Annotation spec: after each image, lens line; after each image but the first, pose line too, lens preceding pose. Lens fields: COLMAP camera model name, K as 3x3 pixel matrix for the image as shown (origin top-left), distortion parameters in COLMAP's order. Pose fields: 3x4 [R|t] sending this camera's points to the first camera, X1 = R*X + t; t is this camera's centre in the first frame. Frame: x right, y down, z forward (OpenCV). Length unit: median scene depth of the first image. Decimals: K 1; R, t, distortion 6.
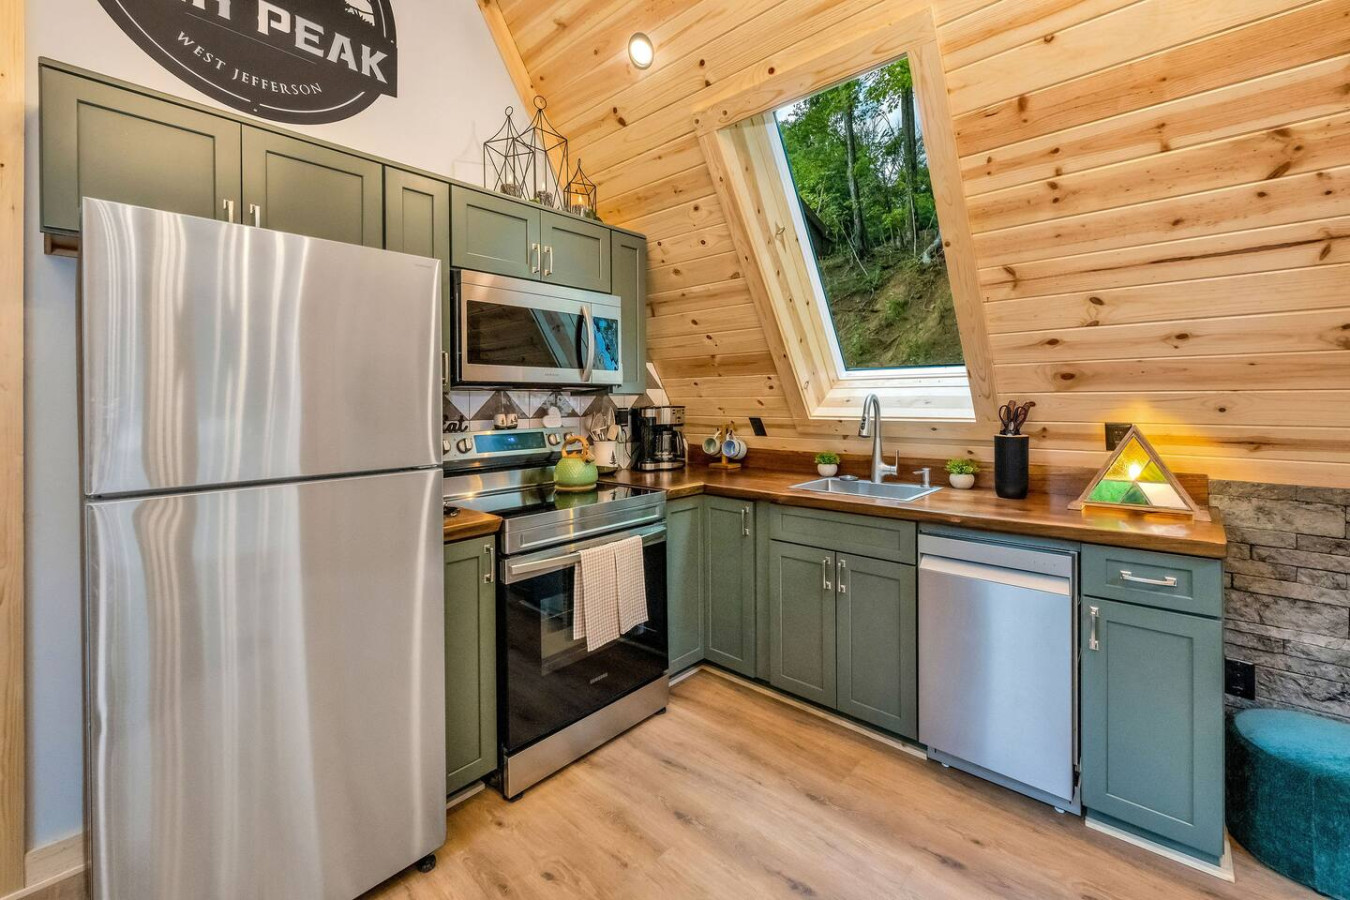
lens RADIAL K [[570.6, 0, 659.9], [0, 570.6, 402.8], [0, 0, 1]] dist [-0.000559, -0.000071]
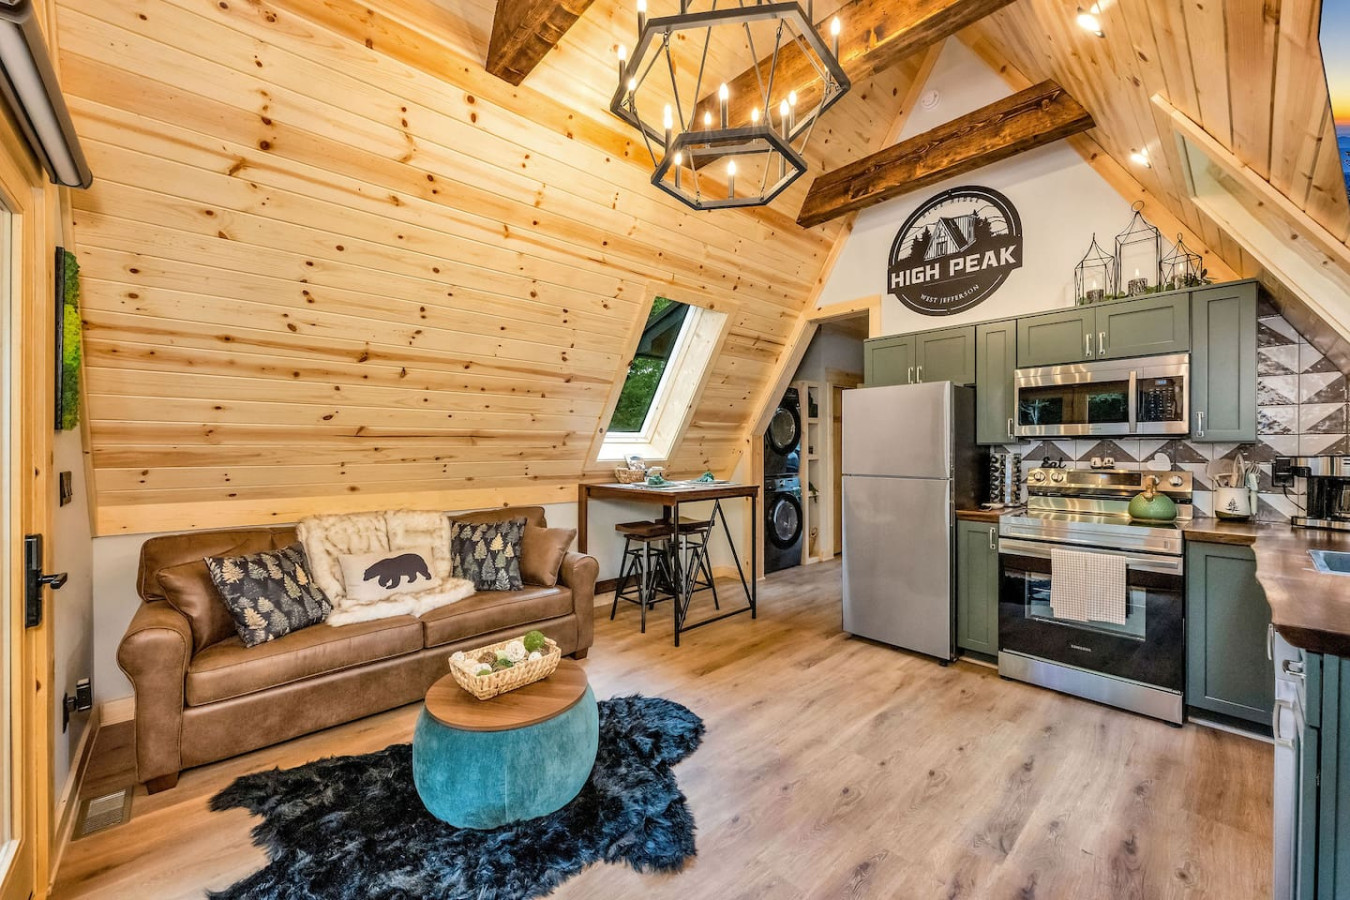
lens RADIAL K [[531.8, 0, 693.4], [0, 531.8, 450.7], [0, 0, 1]] dist [0.000115, 0.000097]
pose [[-0.053165, 0.011039, -0.998525, 1.178887], [-0.003284, 0.999932, 0.011230, -0.008160], [0.998580, 0.003876, -0.053125, 0.121536]]
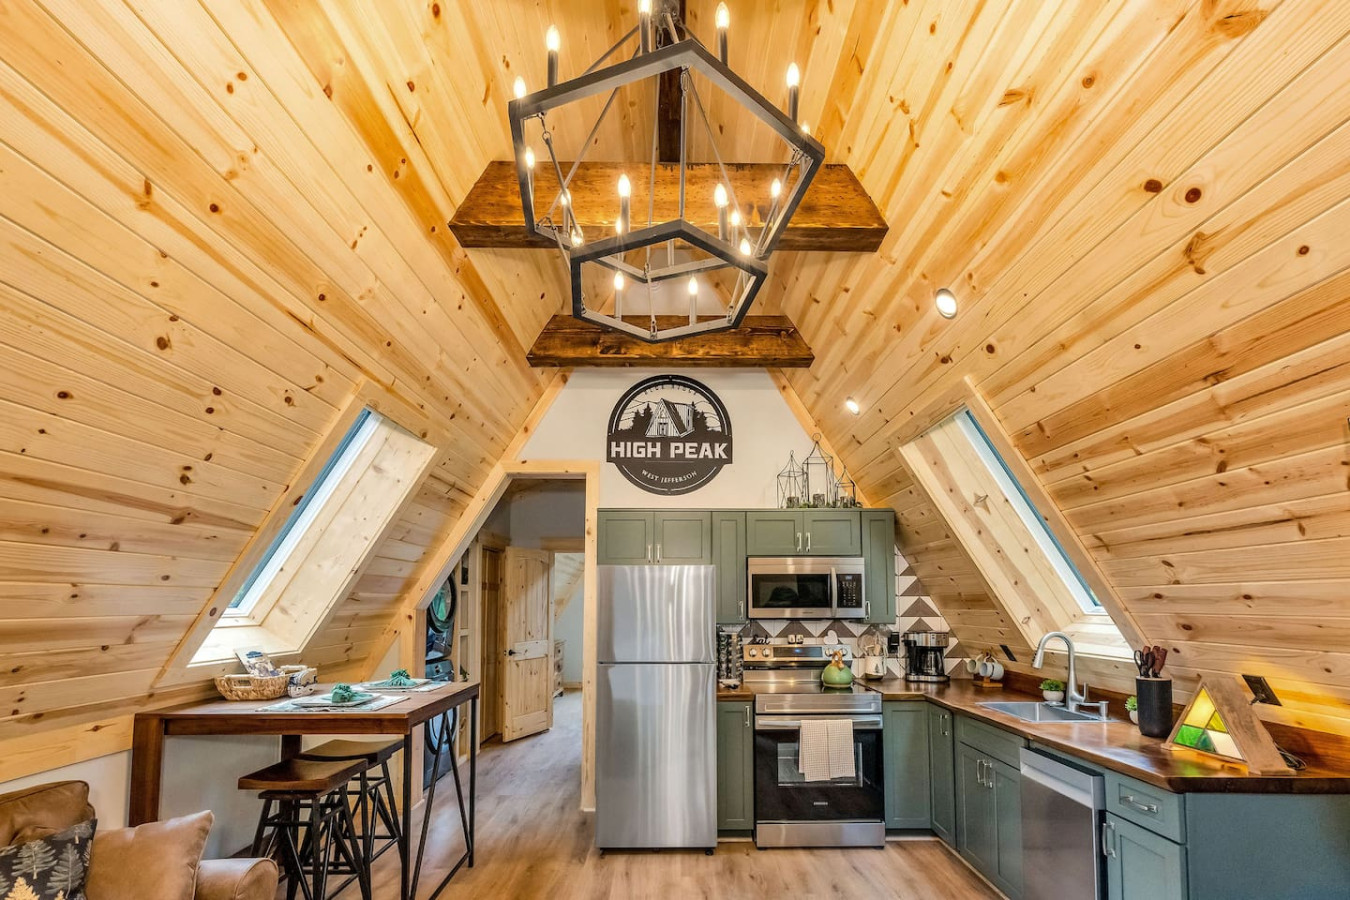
lens RADIAL K [[557.4, 0, 676.9], [0, 557.4, 574.5], [0, 0, 1]] dist [-0.000435, 0.000098]
pose [[0.689293, -0.031995, -0.723776, 0.742086], [-0.006054, 0.998735, -0.049916, -0.079578], [0.724458, 0.038789, 0.688227, -0.388049]]
